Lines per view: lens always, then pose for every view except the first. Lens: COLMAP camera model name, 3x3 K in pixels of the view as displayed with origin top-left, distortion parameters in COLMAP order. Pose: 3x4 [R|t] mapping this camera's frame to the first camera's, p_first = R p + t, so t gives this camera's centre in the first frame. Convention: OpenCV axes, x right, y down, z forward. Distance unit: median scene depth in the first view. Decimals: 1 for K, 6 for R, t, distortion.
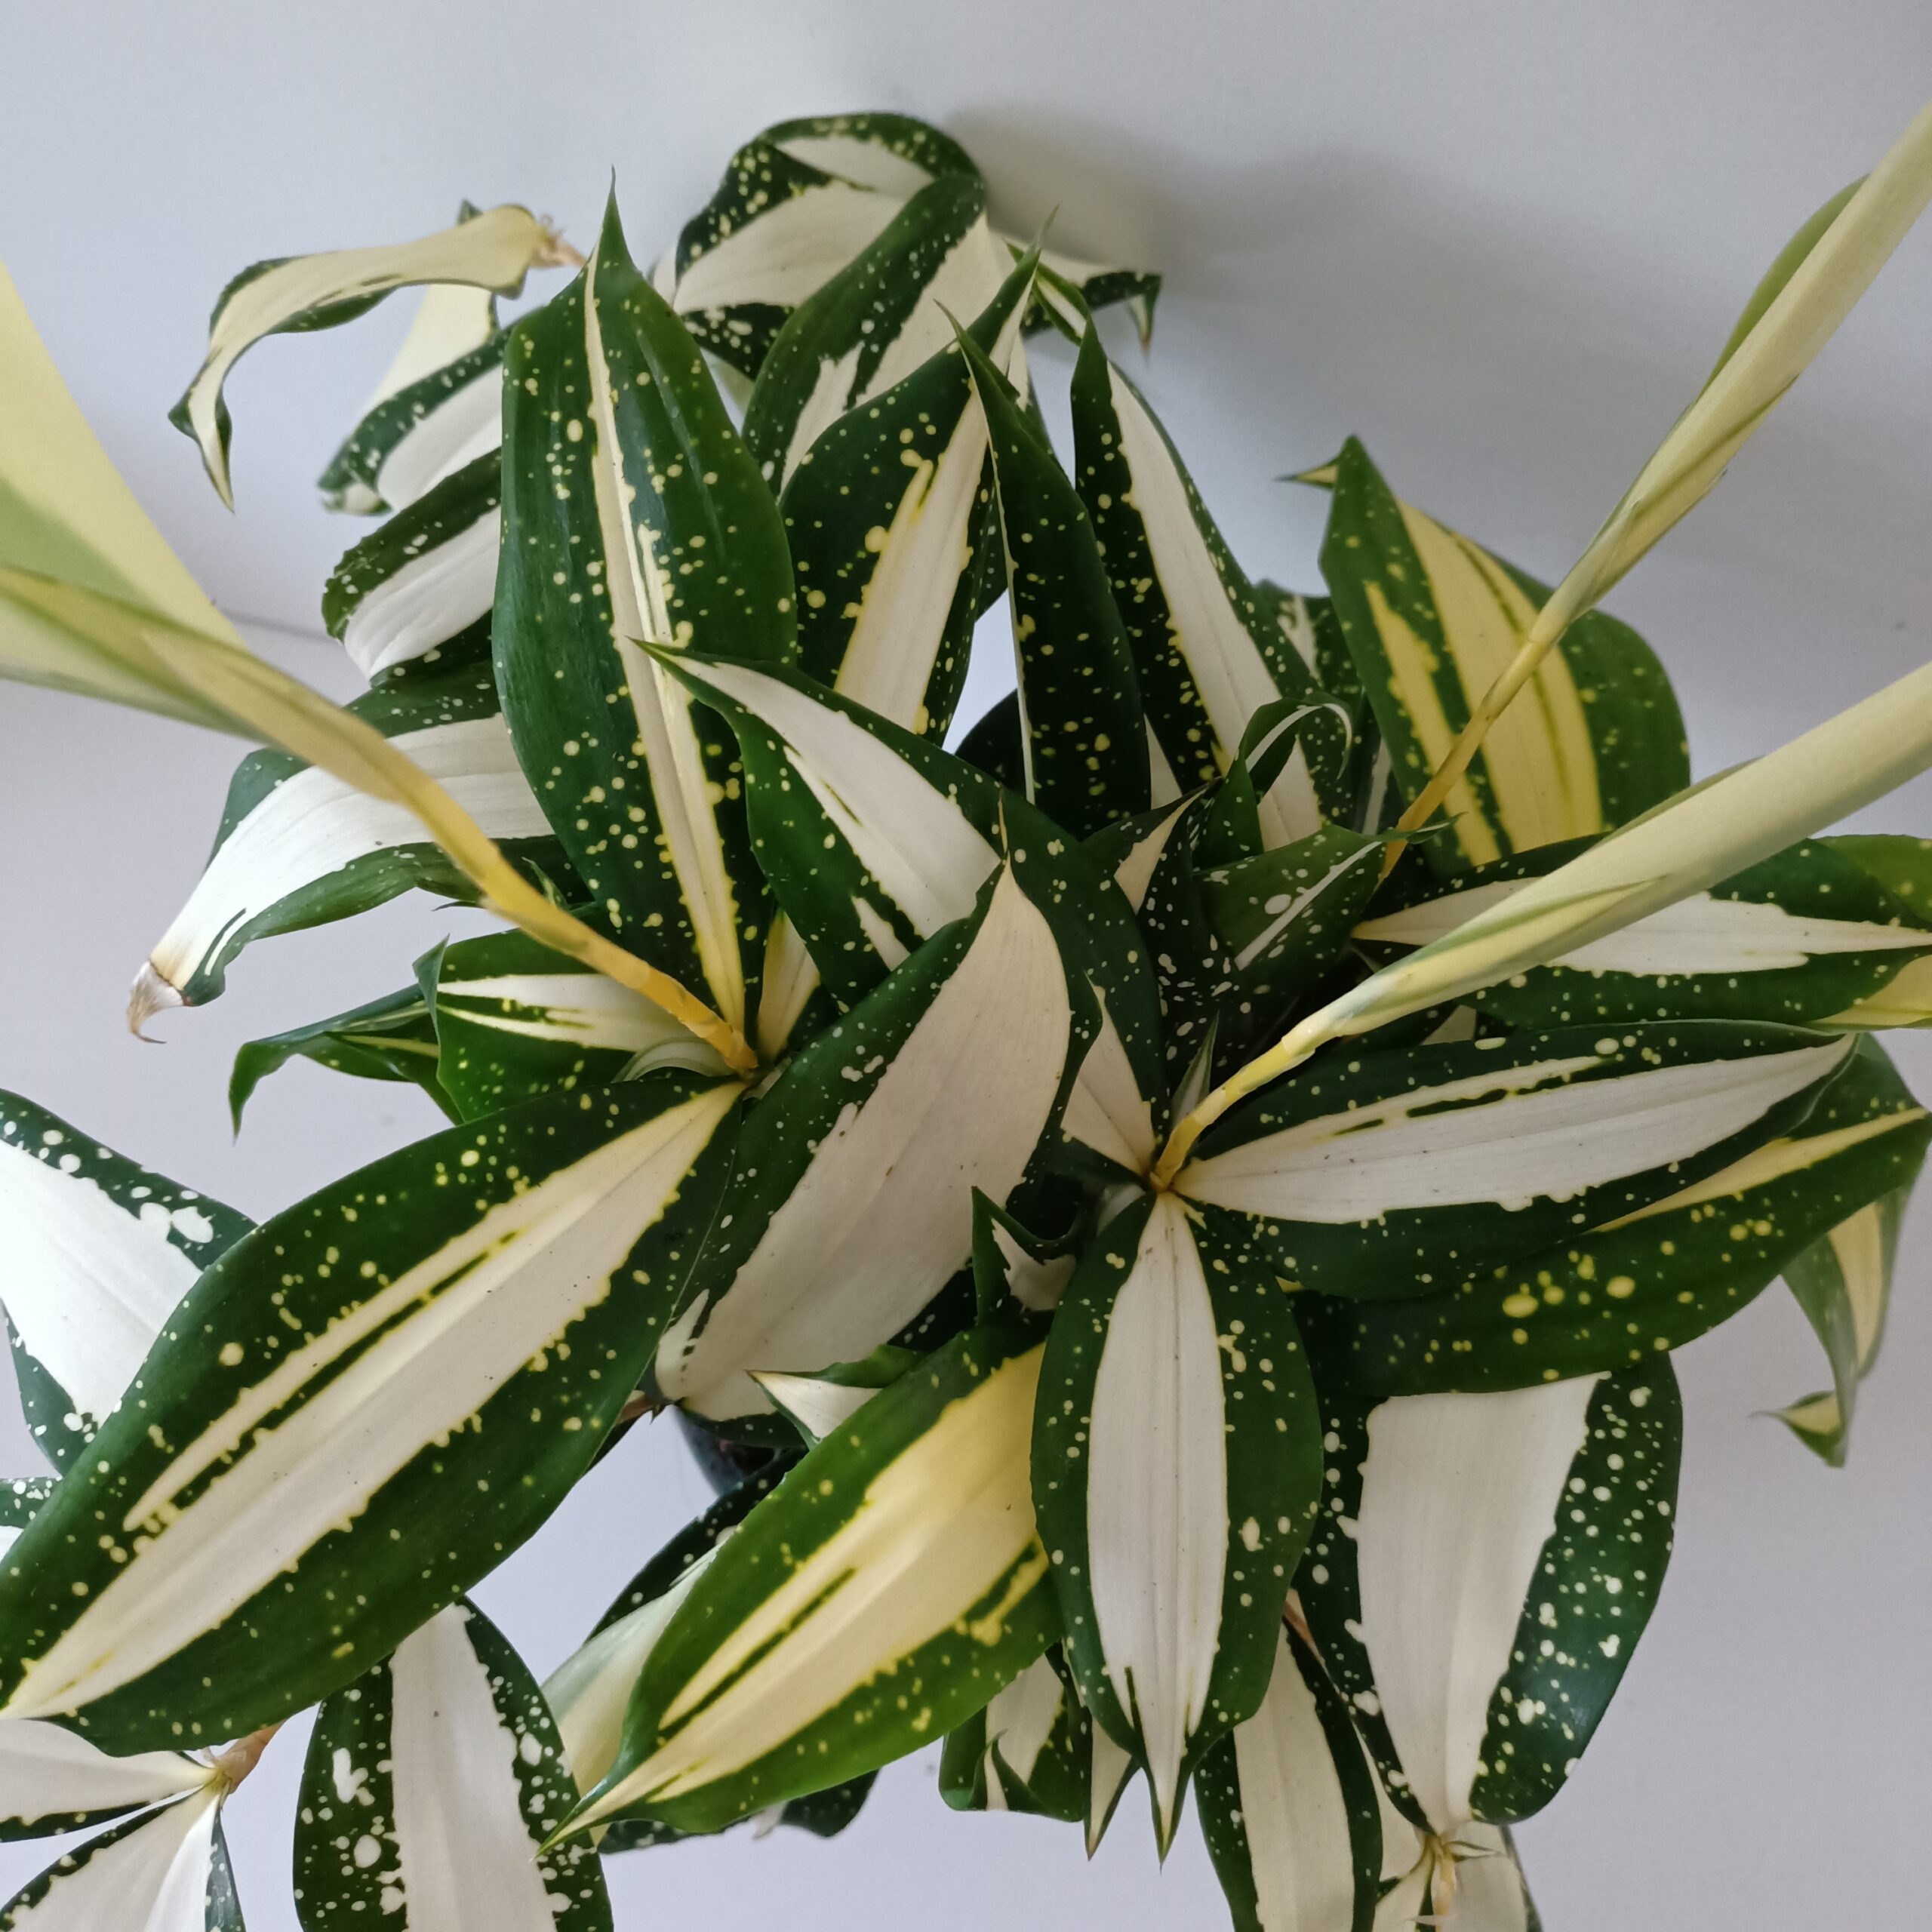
lens RADIAL K [[1873.6, 0, 1010.7], [0, 1873.6, 966.5], [0, 0, 1]] dist [0.040481, -0.097526]
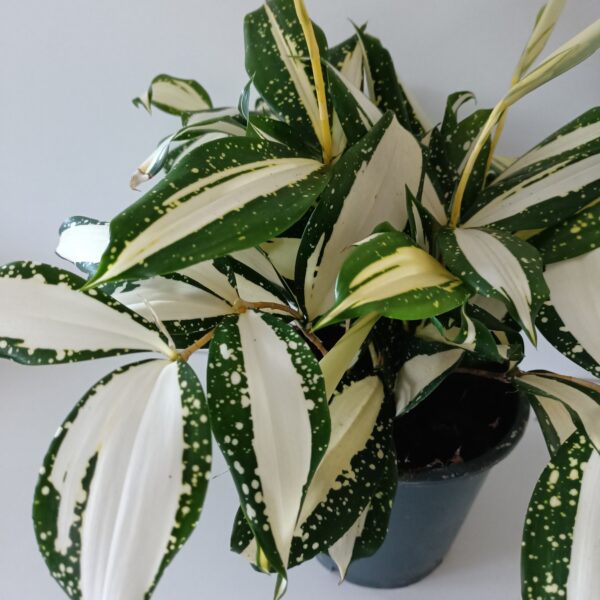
lens RADIAL K [[584.5, 0, 316.5], [0, 584.5, 300.4], [0, 0, 1]] dist [0.106994, -0.387158]
pose [[0.988067, -0.101241, 0.116073, -0.316927], [0.147548, 0.838366, -0.524759, 0.814097], [-0.044185, 0.535623, 0.843300, 0.277380]]
